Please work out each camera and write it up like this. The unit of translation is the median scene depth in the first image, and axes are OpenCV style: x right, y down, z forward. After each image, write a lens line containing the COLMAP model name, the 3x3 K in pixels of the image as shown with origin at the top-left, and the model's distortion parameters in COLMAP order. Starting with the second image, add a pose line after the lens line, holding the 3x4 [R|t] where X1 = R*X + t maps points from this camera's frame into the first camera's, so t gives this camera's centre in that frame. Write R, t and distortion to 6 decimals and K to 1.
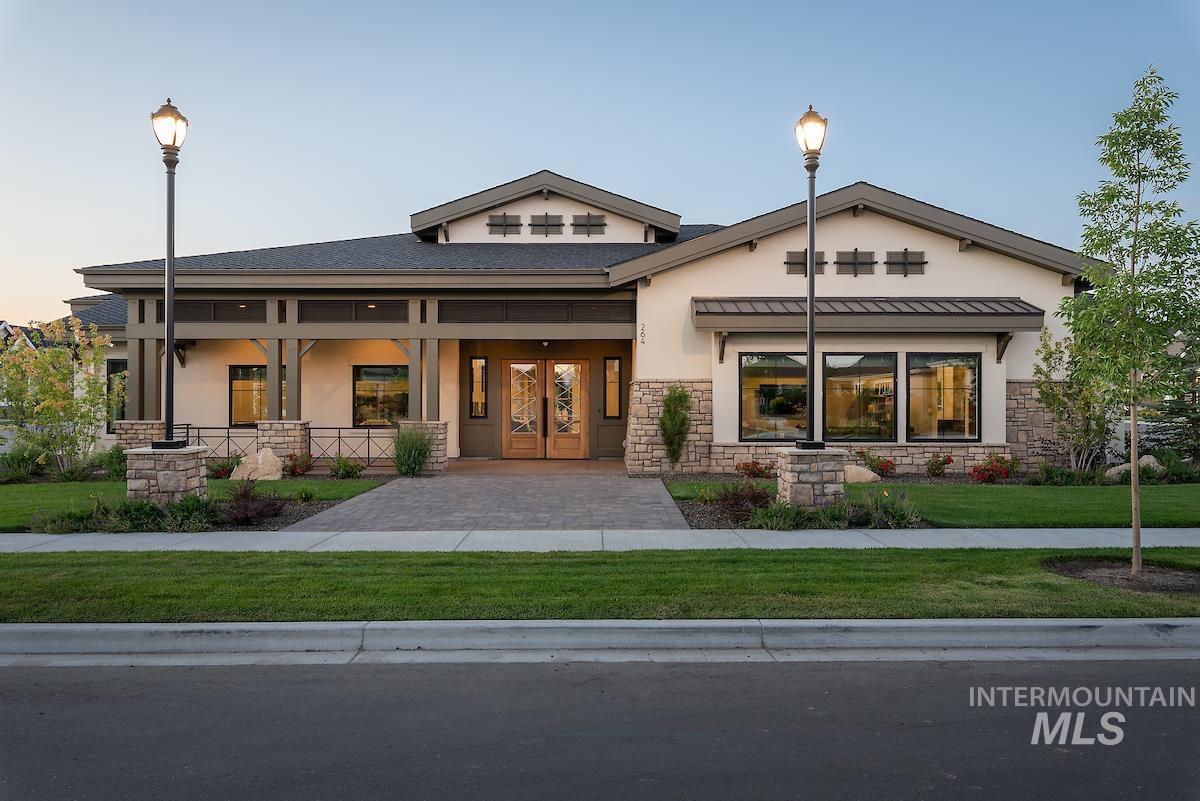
lens RADIAL K [[832.8, 0, 600.0], [0, 832.8, 400.5], [0, 0, 1]] dist [0.005245, -0.000037]
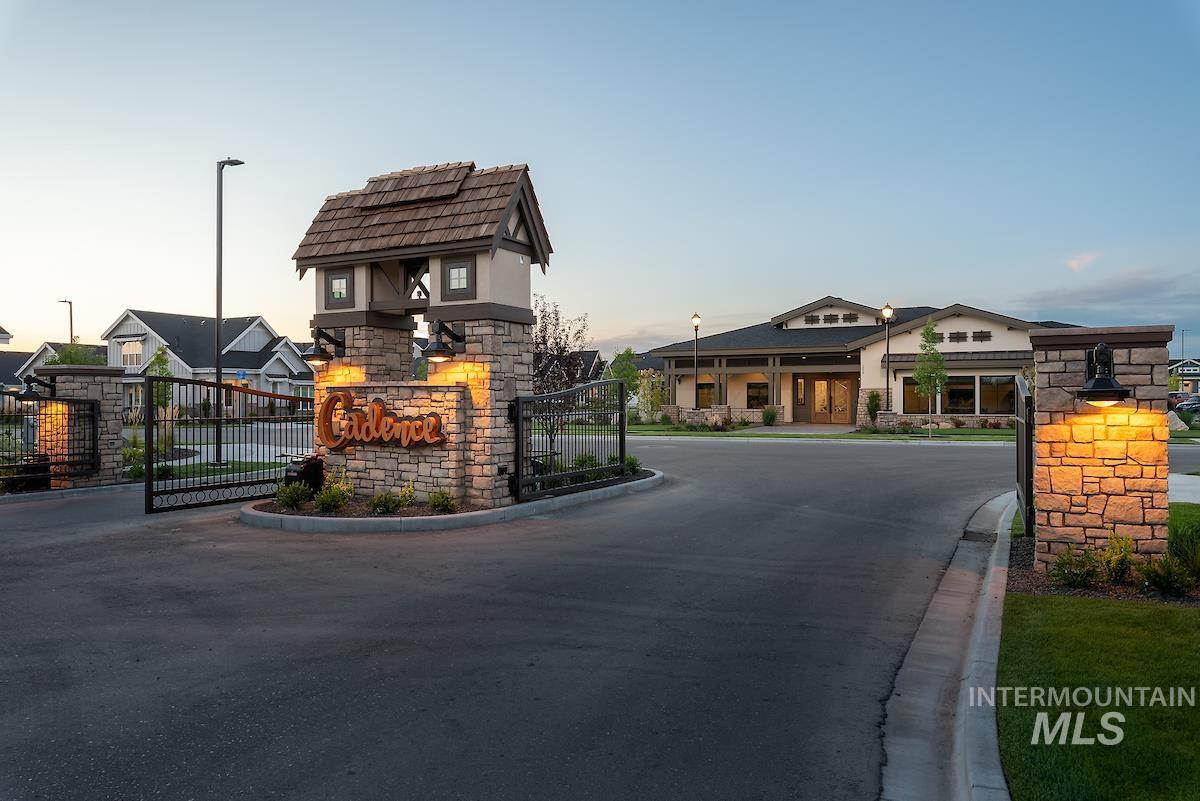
lens RADIAL K [[832.8, 0, 600.0], [0, 832.8, 400.5], [0, 0, 1]] dist [0.005245, -0.000037]
pose [[0.893870, -0.003293, -0.448314, 0.419049], [0.003556, 0.999994, -0.000257, 0.007547], [0.448312, -0.001365, 0.893876, -1.396596]]
